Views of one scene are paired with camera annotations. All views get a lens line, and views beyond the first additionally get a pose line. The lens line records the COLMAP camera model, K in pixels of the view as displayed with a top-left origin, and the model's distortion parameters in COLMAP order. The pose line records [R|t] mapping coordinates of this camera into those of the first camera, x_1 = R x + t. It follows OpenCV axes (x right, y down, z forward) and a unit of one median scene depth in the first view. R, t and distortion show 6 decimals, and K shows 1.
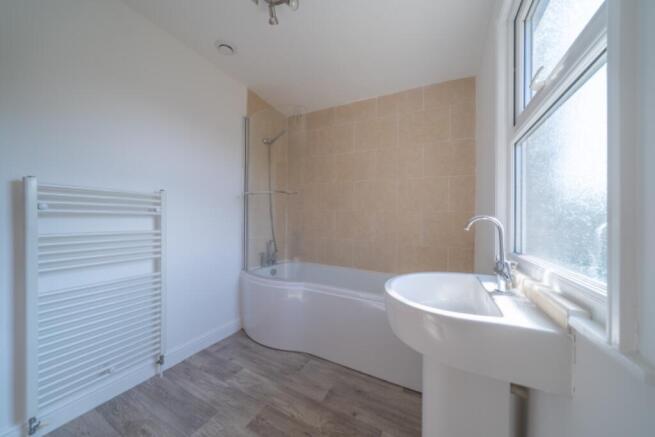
lens RADIAL K [[227.6, 0, 323.7], [0, 227.6, 220.1], [0, 0, 1]] dist [-0.002074, -0.000177]
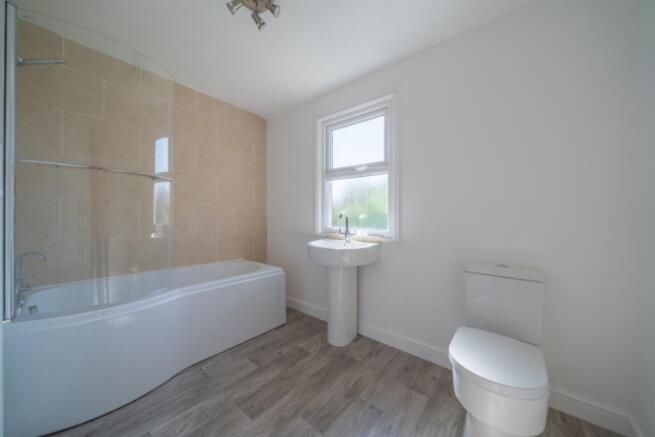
lens RADIAL K [[227.6, 0, 324.2], [0, 227.6, 214.5], [0, 0, 1]] dist [-0.002074, -0.000177]
pose [[0.218478, -0.011446, 0.975775, -0.810944], [0.001757, 0.999934, 0.011336, -0.008302], [-0.975840, -0.000762, 0.218484, 0.306290]]
